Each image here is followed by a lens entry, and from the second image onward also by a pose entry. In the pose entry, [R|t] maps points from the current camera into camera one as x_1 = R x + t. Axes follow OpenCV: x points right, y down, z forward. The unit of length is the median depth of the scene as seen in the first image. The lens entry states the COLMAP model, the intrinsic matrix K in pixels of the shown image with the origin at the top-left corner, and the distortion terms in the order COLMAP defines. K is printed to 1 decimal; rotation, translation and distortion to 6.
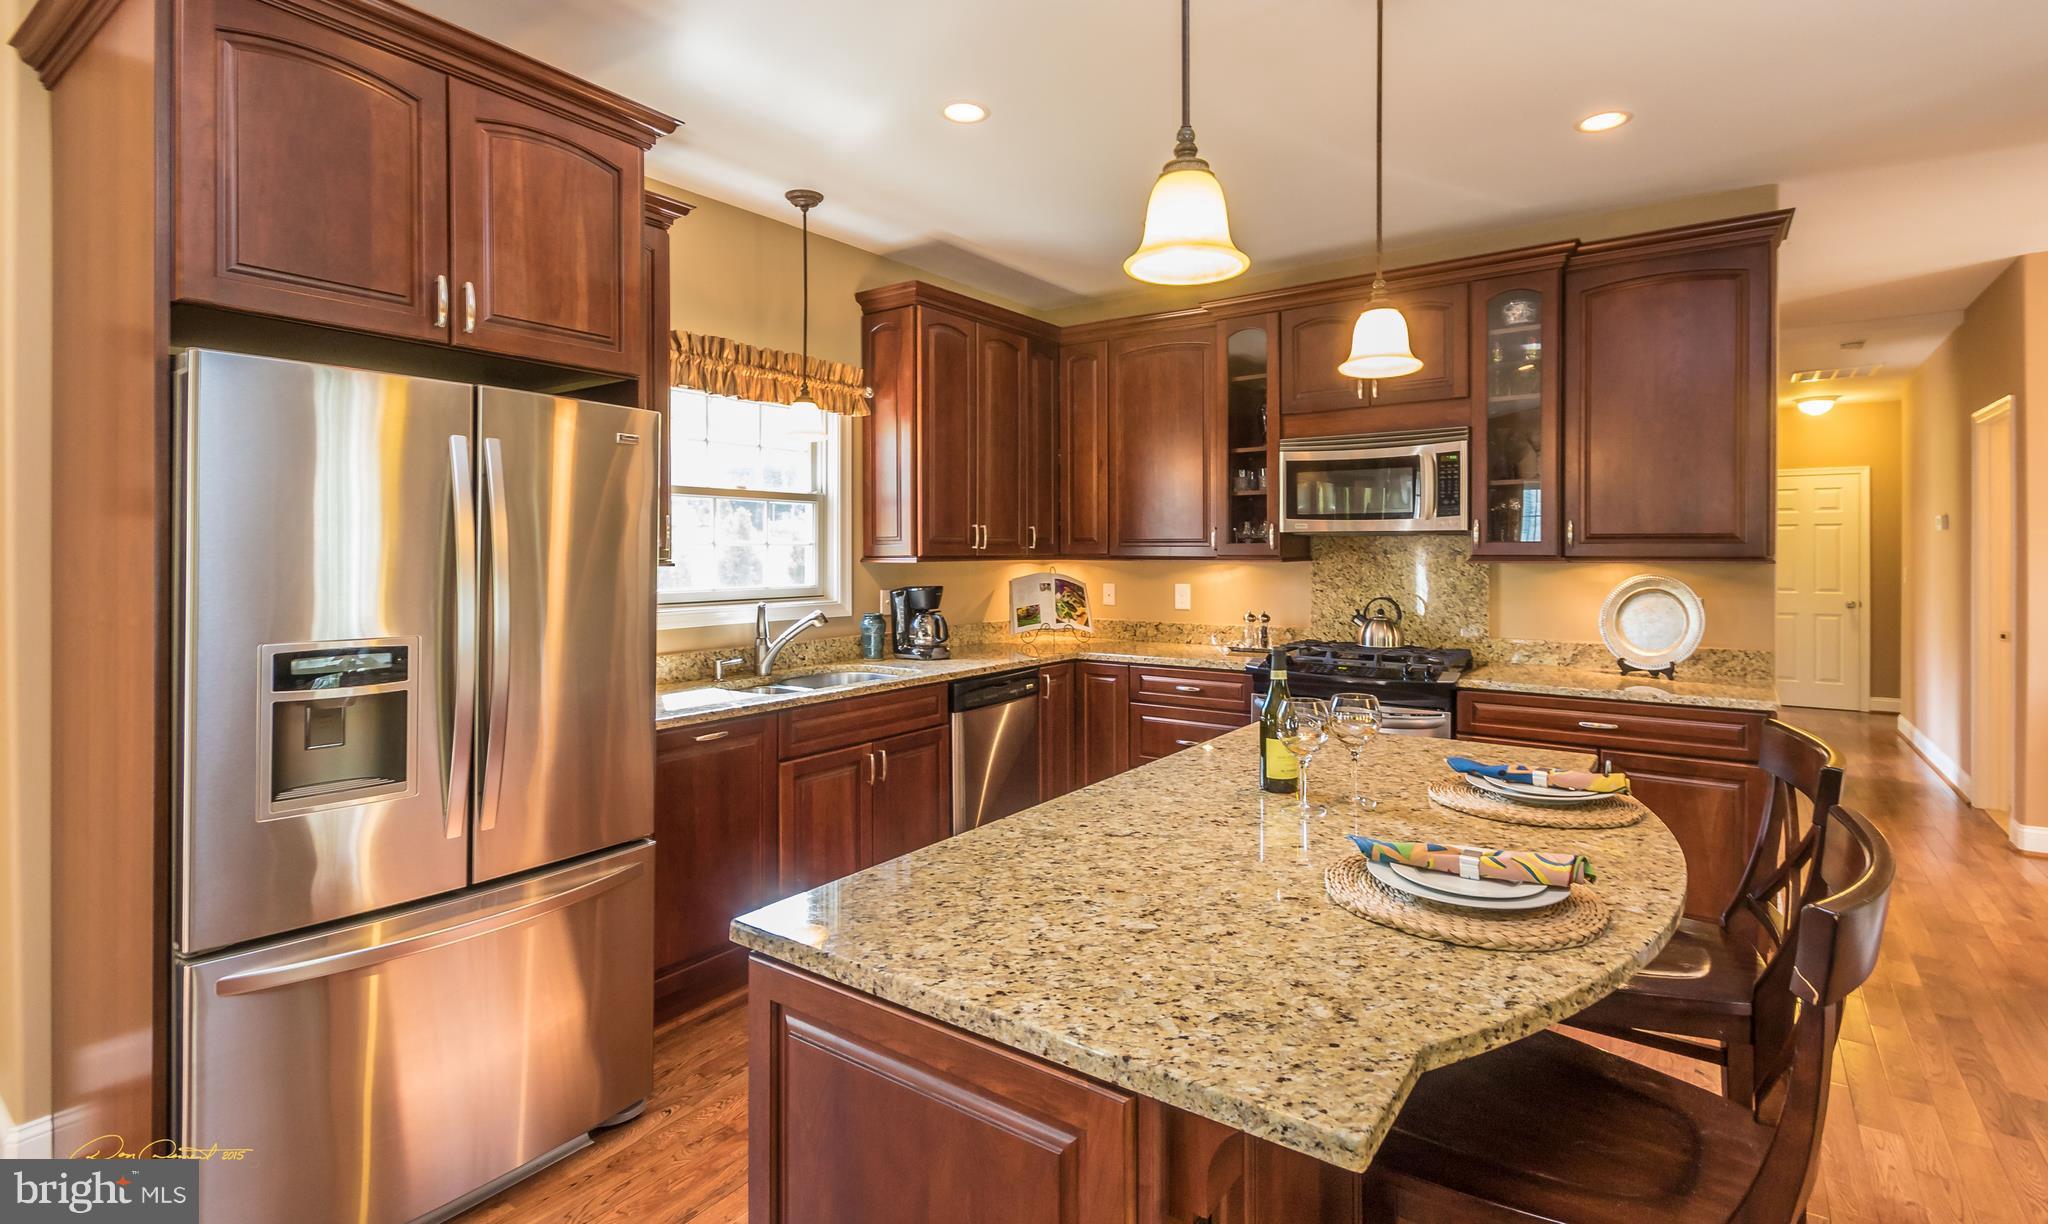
lens RADIAL K [[952.5, 0, 1026.6], [0, 952.5, 551.1], [0, 0, 1]] dist [-0.004691, 0.000319]
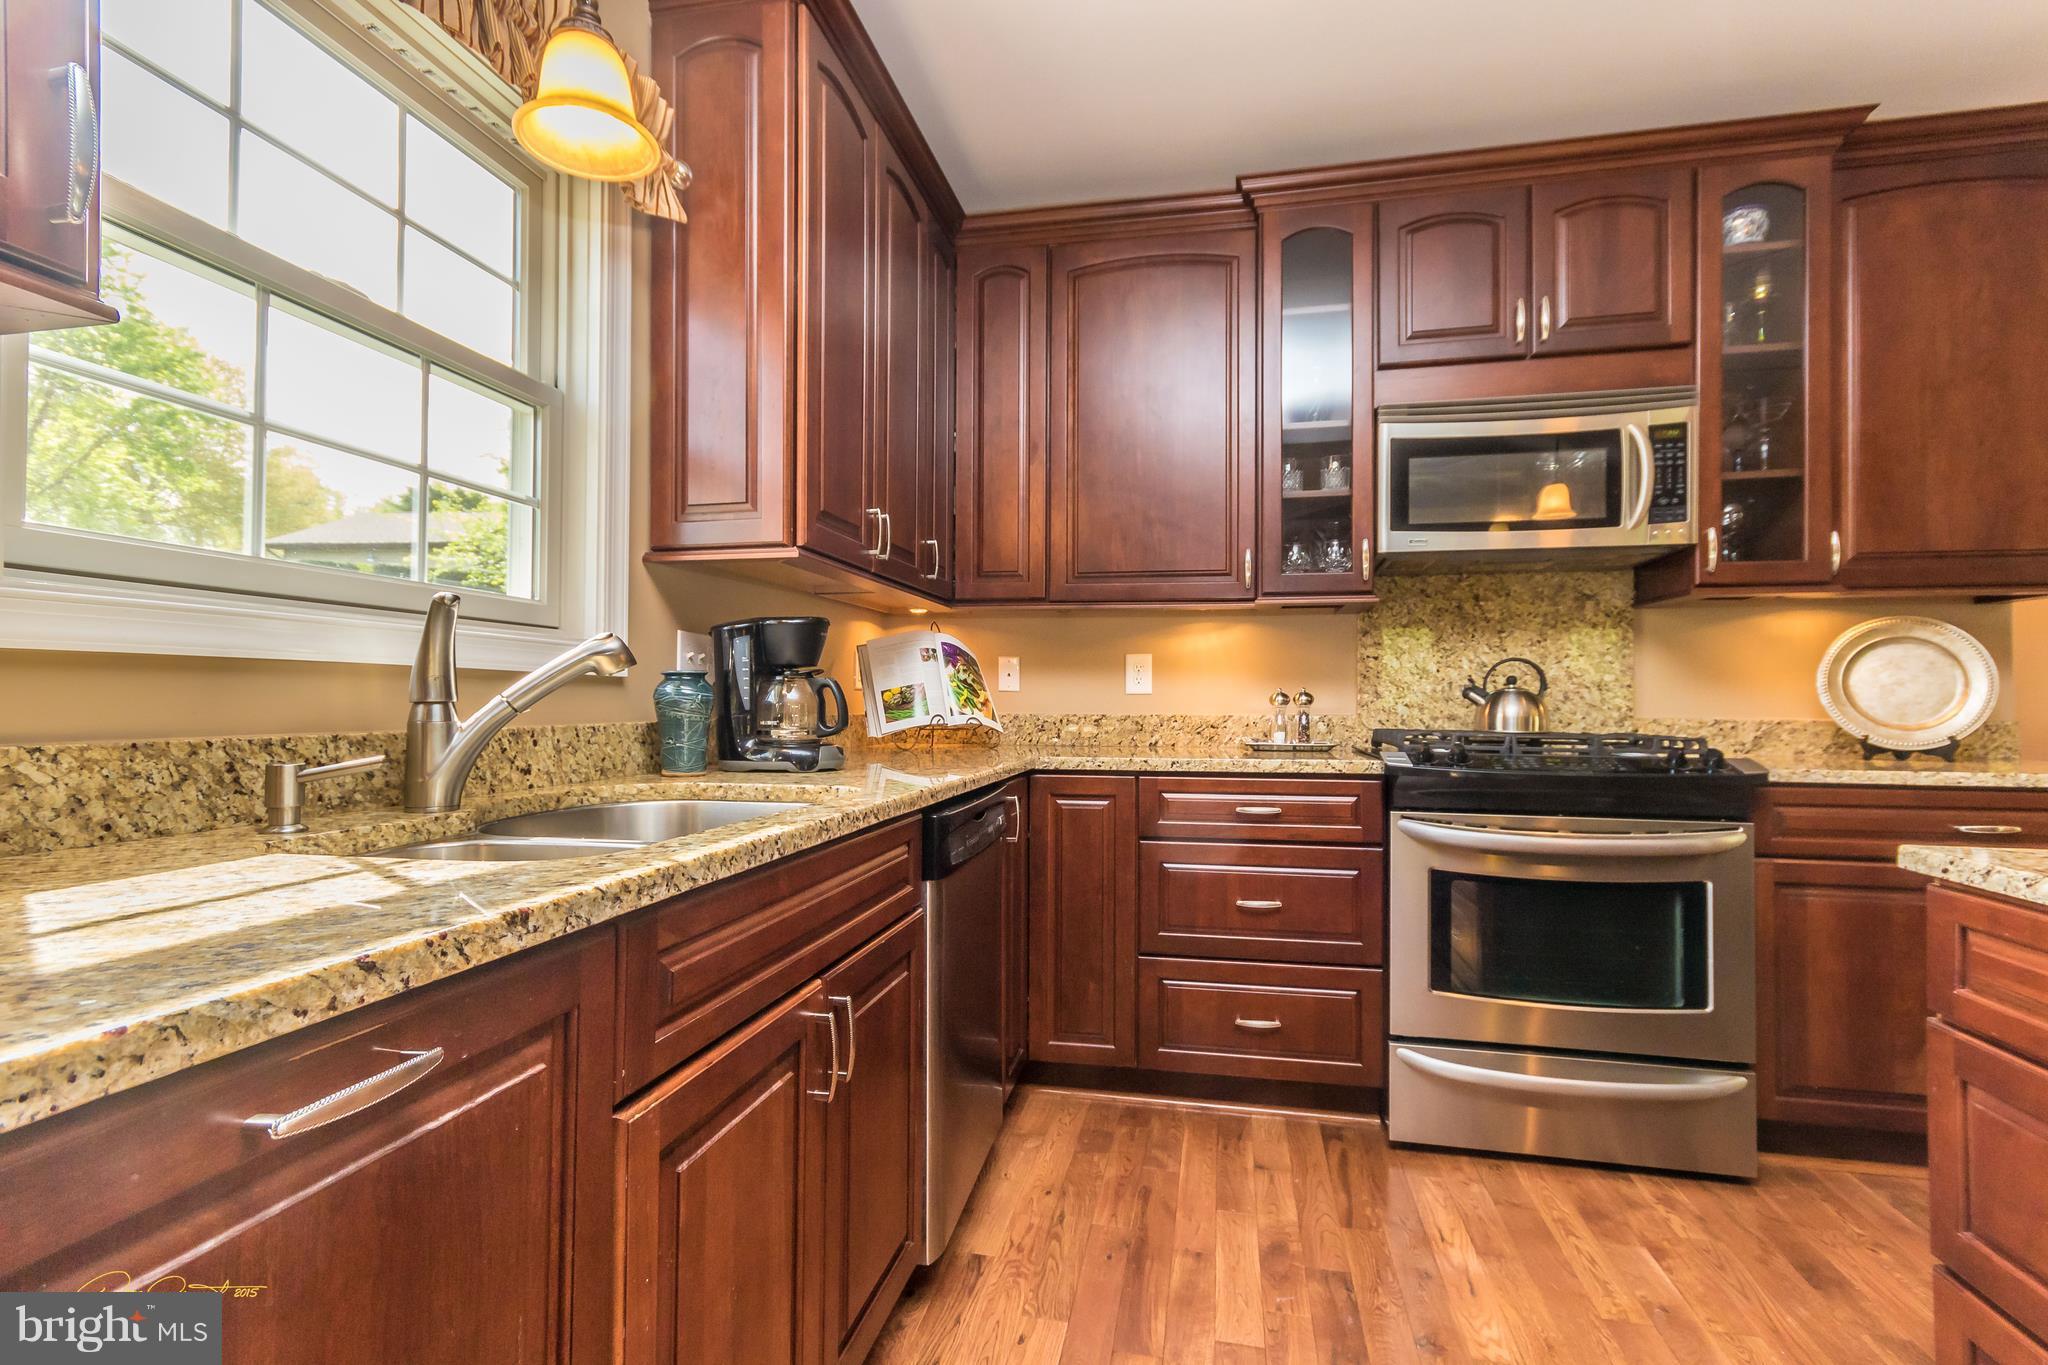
lens RADIAL K [[971.0, 0, 1030.5], [0, 971.0, 687.6], [0, 0, 1]] dist [-0.004853, -0.001313]
pose [[0.916193, 0.010896, 0.400590, -0.194152], [-0.006642, 0.999906, -0.012007, 0.078058], [-0.400683, 0.008340, 0.916179, 0.519597]]
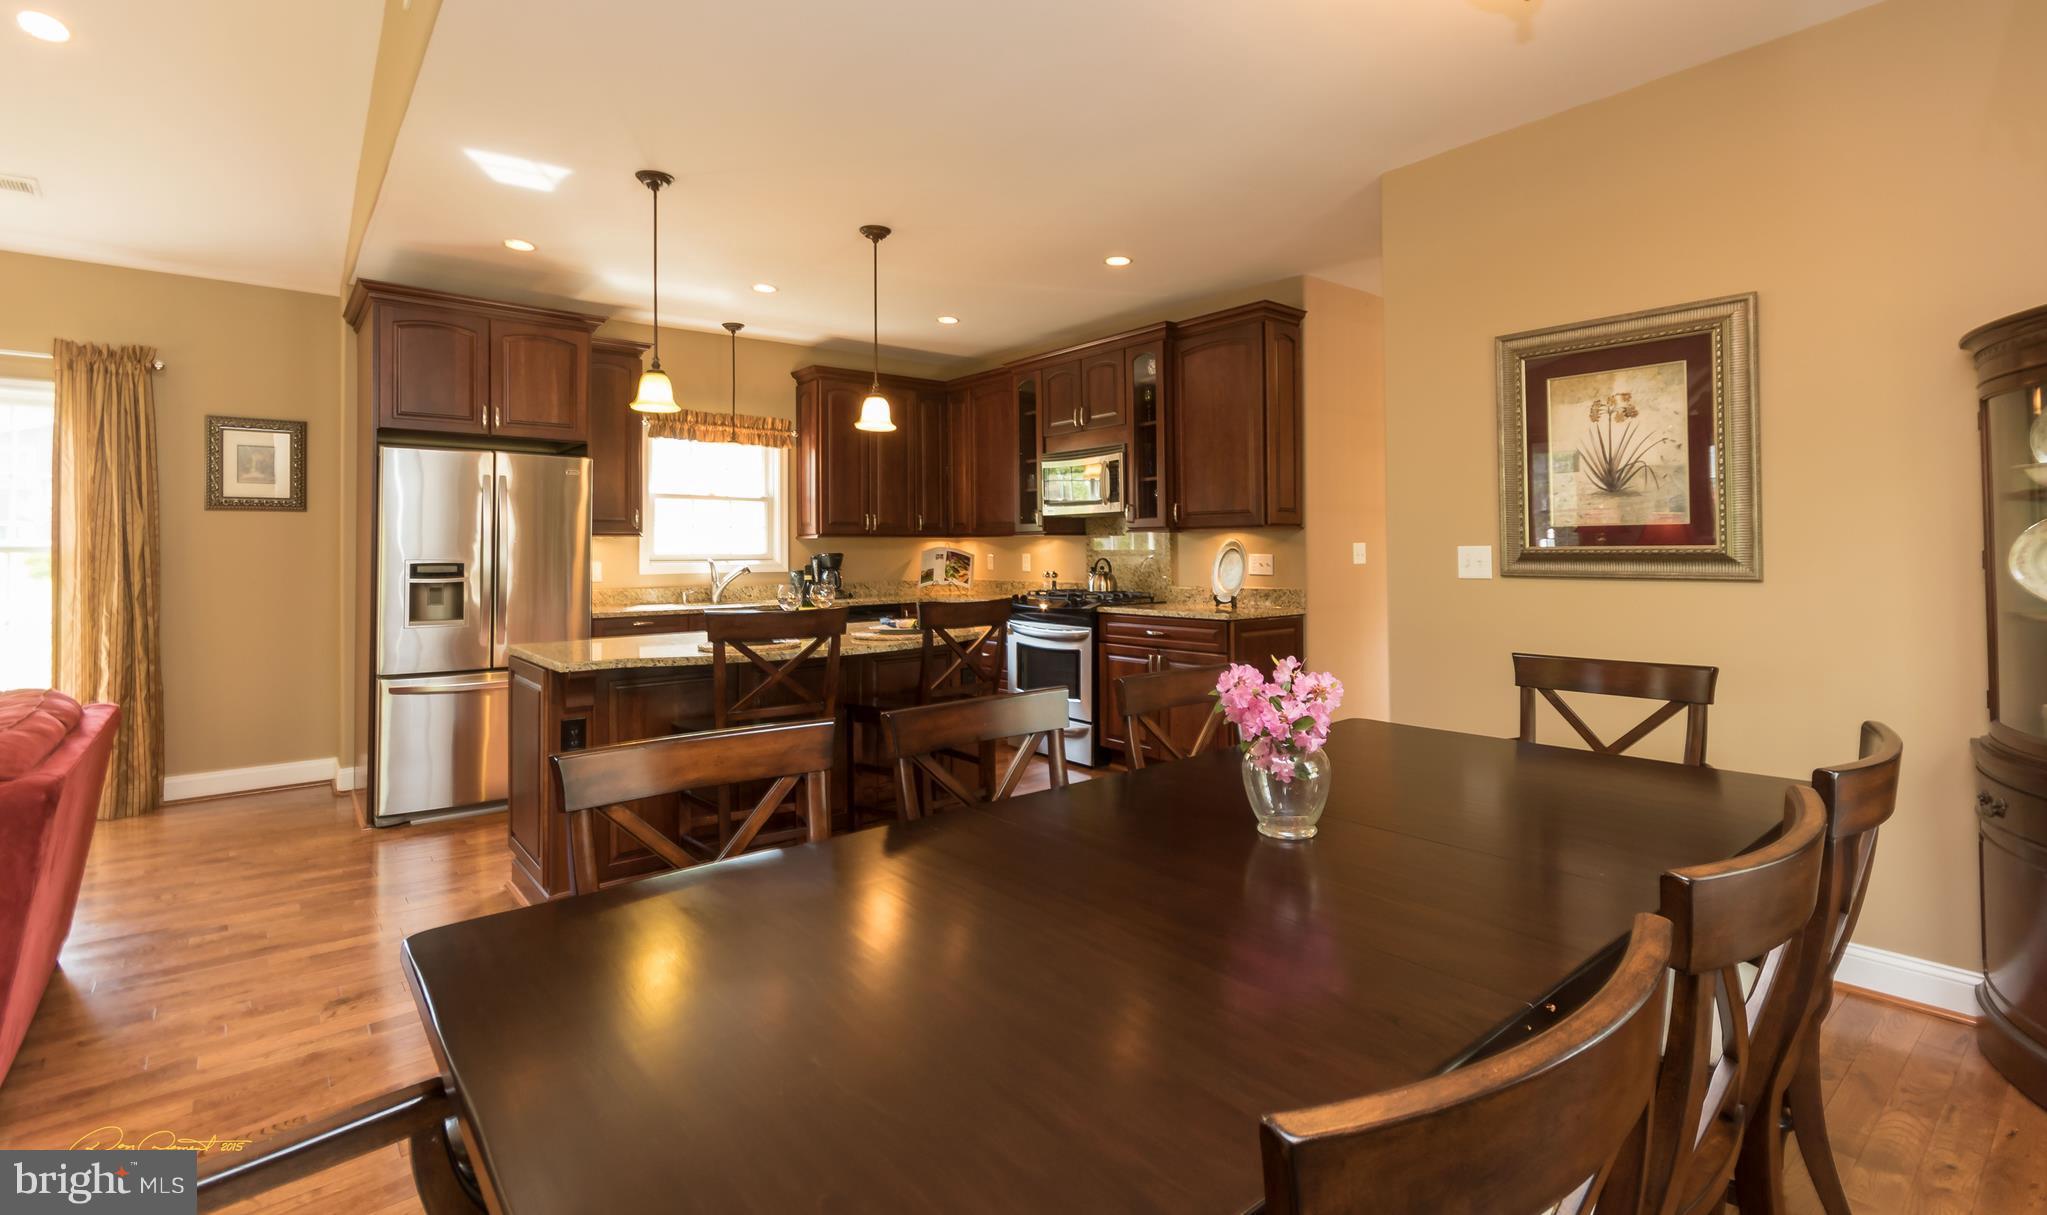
lens RADIAL K [[952.1, 0, 1037.8], [0, 952.1, 536.5], [0, 0, 1]] dist [-0.004691, 0.000319]
pose [[0.967977, -0.010839, -0.250804, 0.643640], [0.007268, 0.999859, -0.015158, 0.036247], [0.250933, 0.012850, 0.967919, -0.460455]]
